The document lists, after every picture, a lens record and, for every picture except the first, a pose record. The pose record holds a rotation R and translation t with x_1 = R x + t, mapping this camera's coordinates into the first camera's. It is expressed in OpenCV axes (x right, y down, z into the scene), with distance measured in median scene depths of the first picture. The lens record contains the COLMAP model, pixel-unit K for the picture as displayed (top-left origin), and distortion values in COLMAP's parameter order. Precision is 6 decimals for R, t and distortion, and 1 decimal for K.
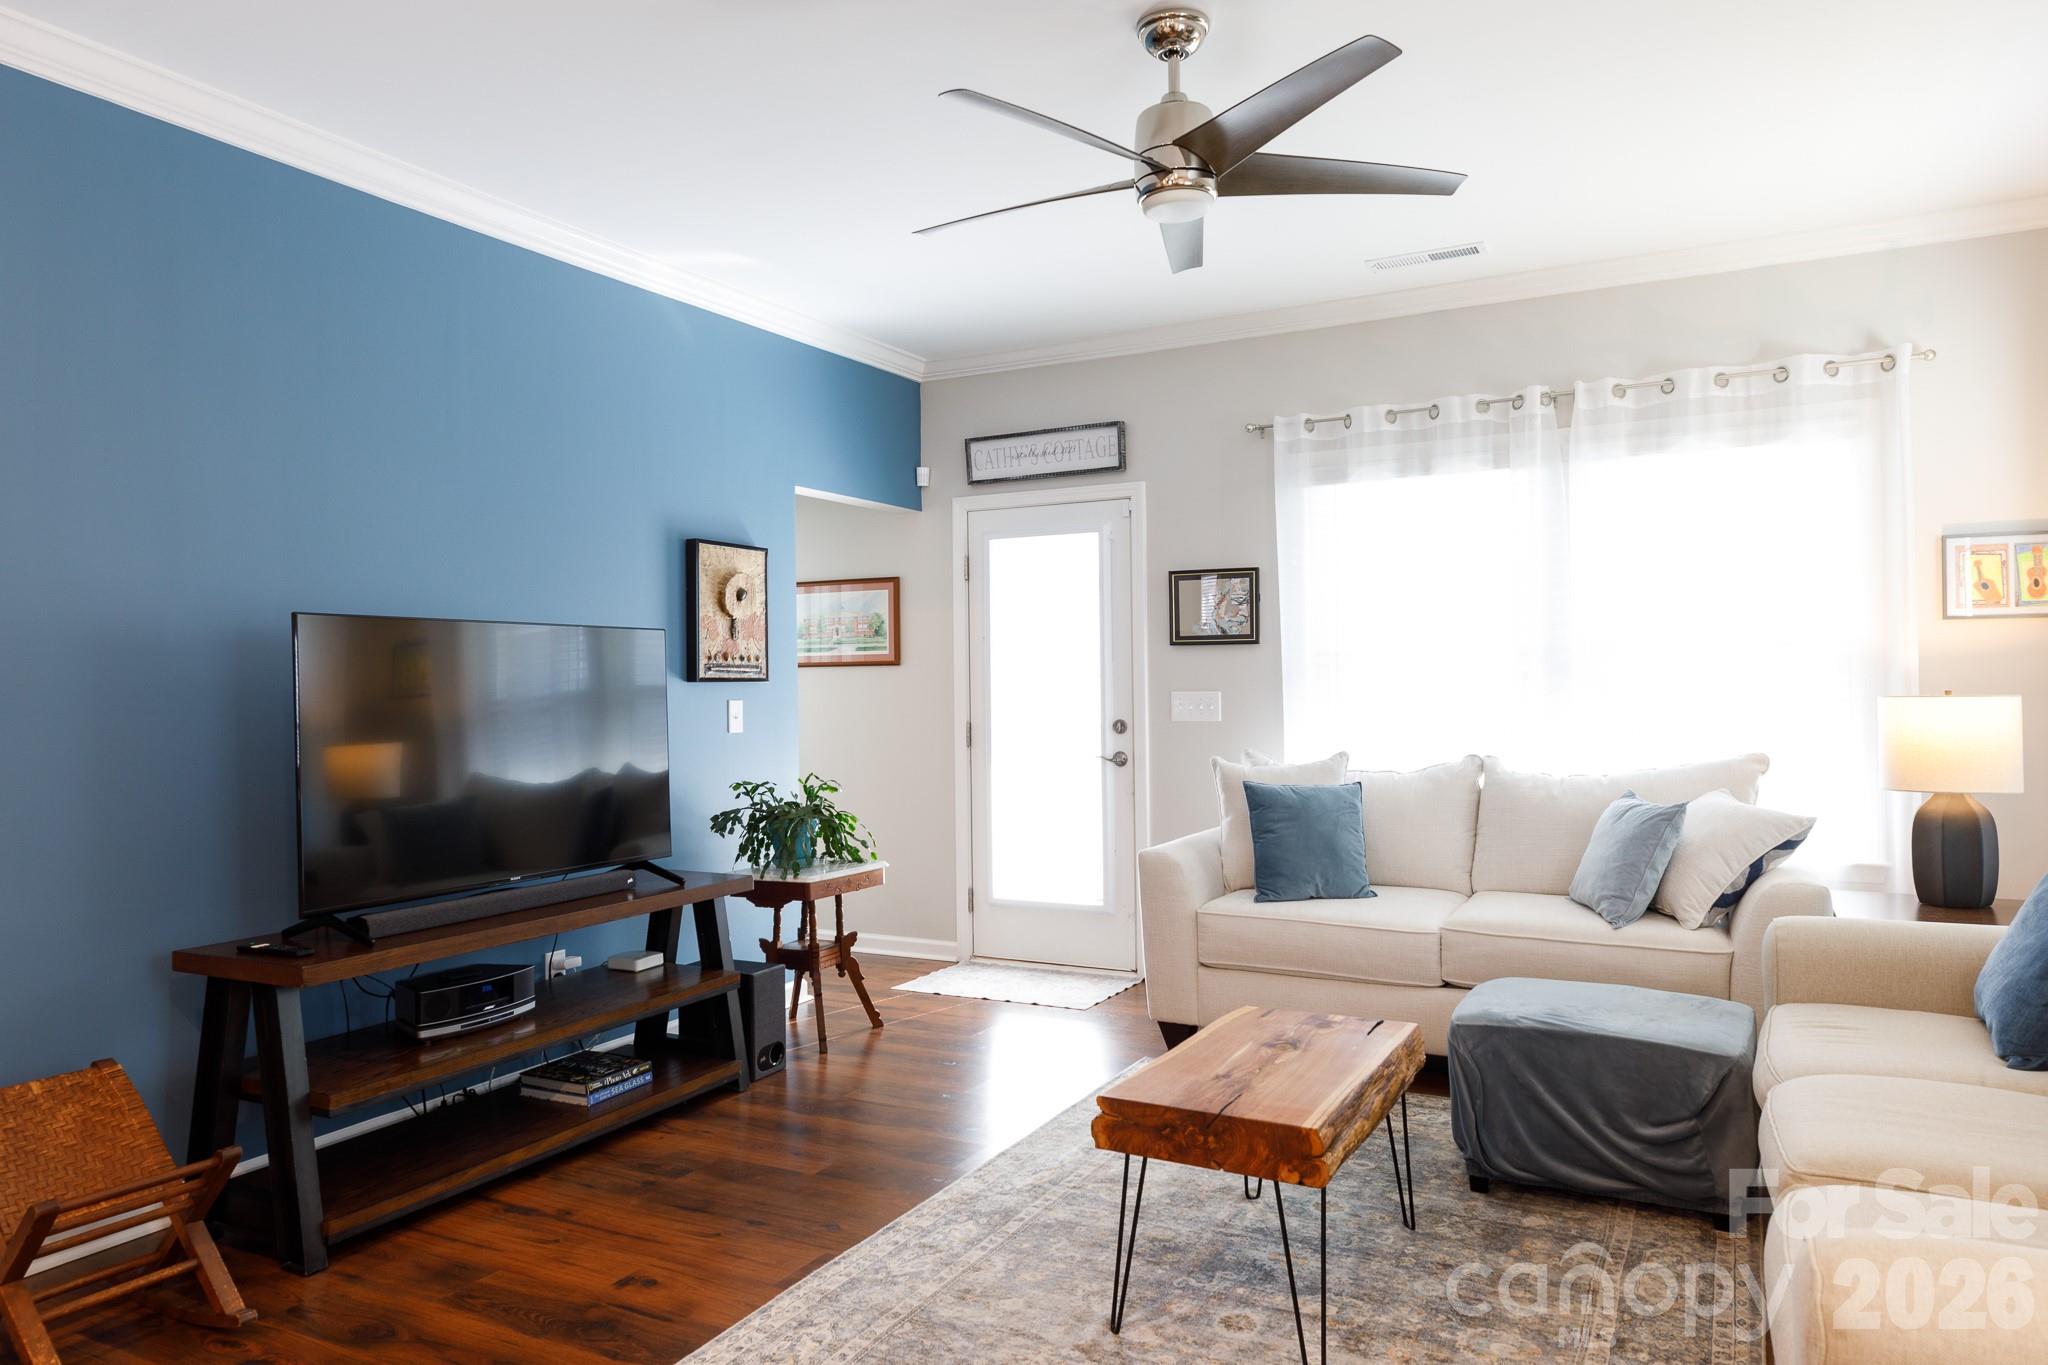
lens RADIAL K [[1362.4, 0, 1017.8], [0, 1362.4, 670.4], [0, 0, 1]] dist [0.015735, -0.006675]
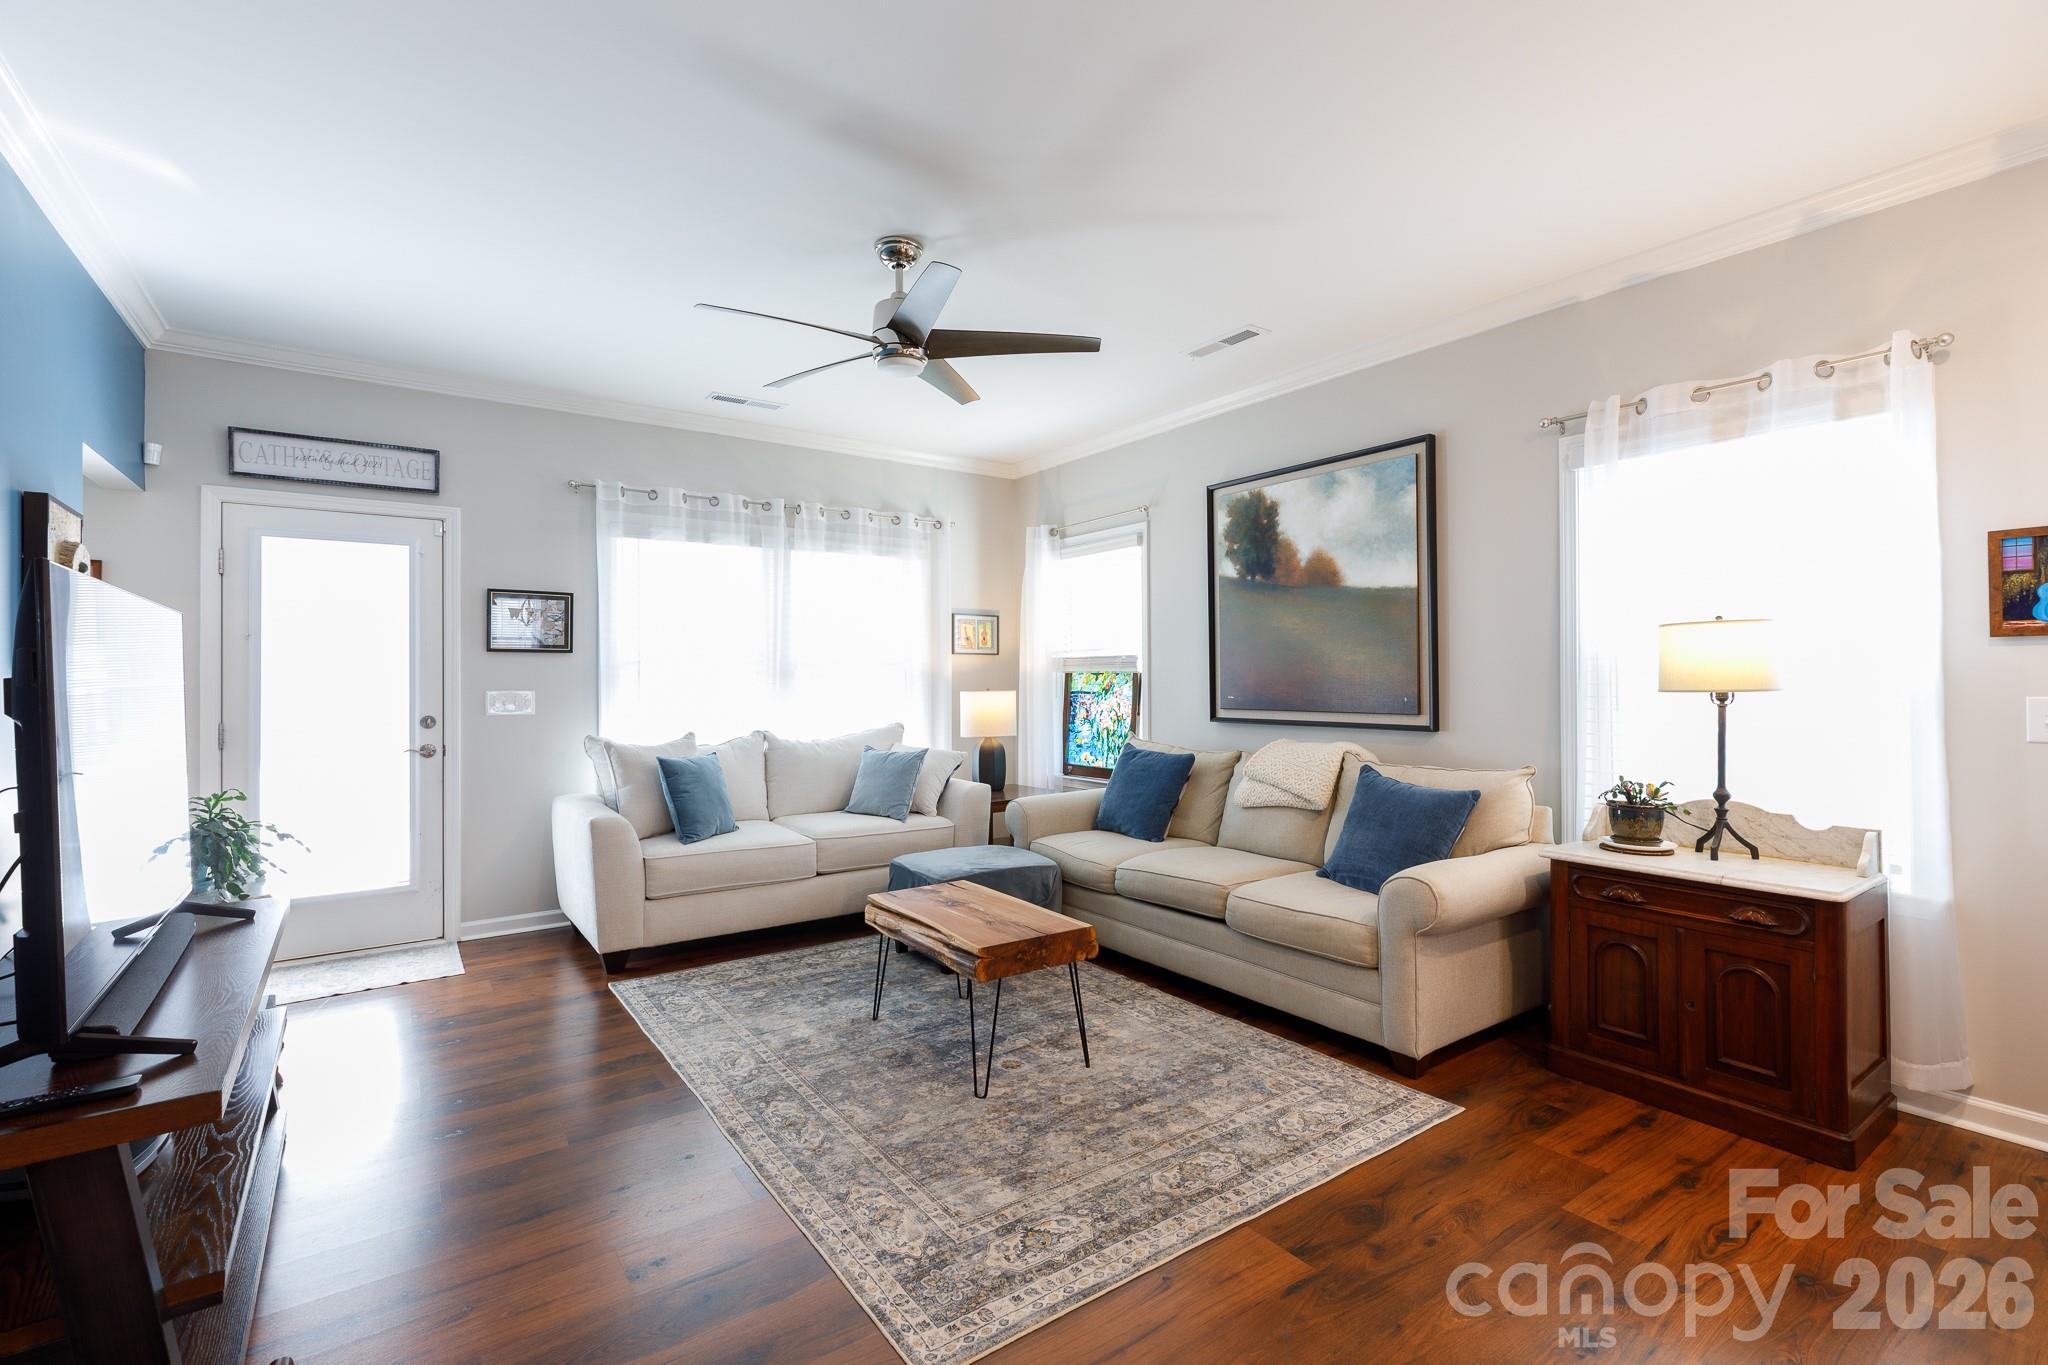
lens RADIAL K [[925.0, 0, 1018.6], [0, 925.0, 675.1], [0, 0, 1]] dist [-0.000042, 0.000330]
pose [[0.437982, 0.013960, 0.898875, -0.445186], [-0.009888, 0.999894, -0.010711, 0.006752], [-0.898929, -0.004197, 0.438073, 0.258547]]
